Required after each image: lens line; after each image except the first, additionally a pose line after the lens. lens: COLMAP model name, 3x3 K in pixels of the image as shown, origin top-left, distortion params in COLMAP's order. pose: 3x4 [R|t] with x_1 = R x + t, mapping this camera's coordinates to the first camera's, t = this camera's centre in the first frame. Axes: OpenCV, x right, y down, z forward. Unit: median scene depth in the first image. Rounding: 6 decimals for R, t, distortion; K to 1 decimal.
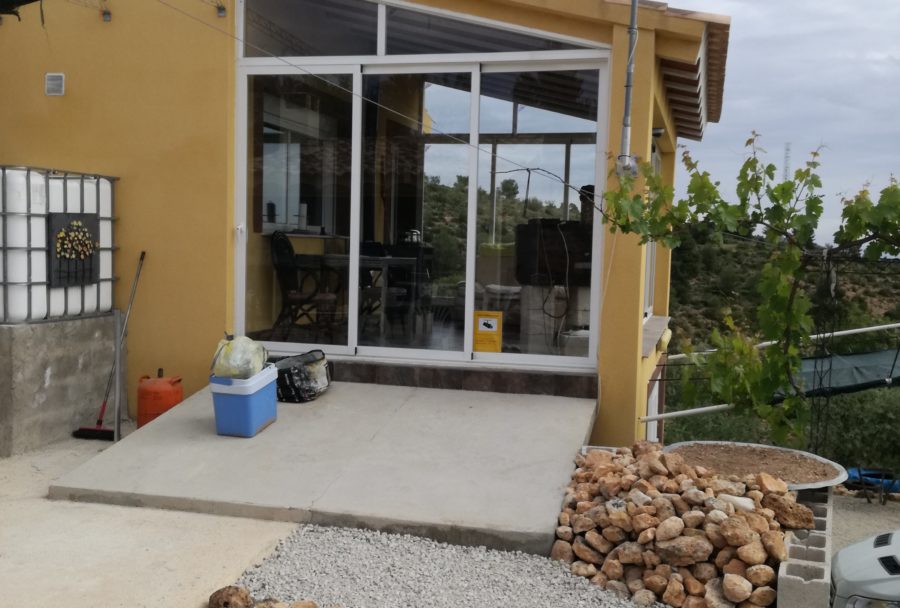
lens RADIAL K [[961.1, 0, 449.6], [0, 961.1, 302.0], [0, 0, 1]] dist [0.061957, 0.000000]
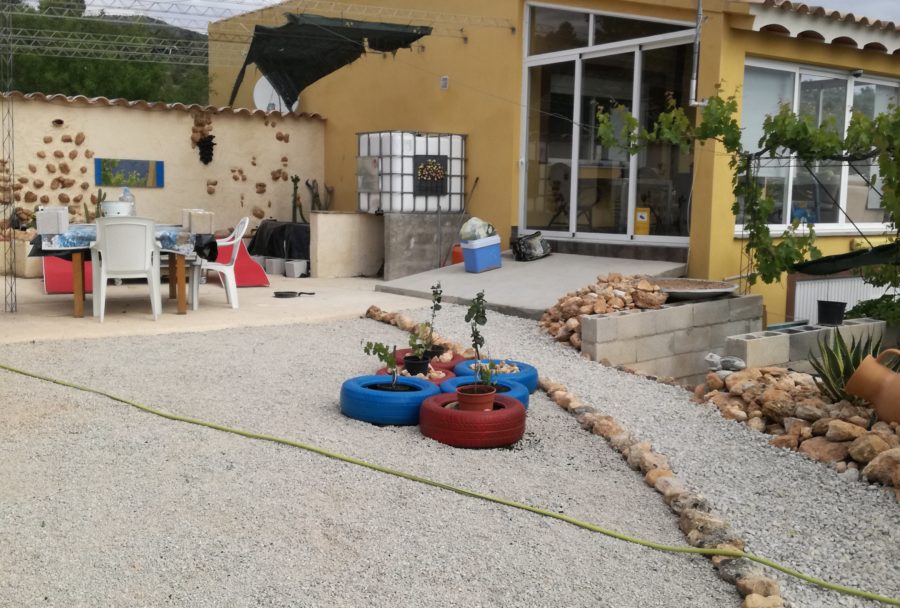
lens RADIAL K [[961.1, 0, 449.5], [0, 961.1, 304.9], [0, 0, 1]] dist [0.061957, 0.000000]
pose [[0.780837, 0.056110, -0.622210, 0.782157], [-0.032697, 0.998264, 0.048990, 0.100013], [0.623878, -0.017909, 0.781316, -0.398554]]
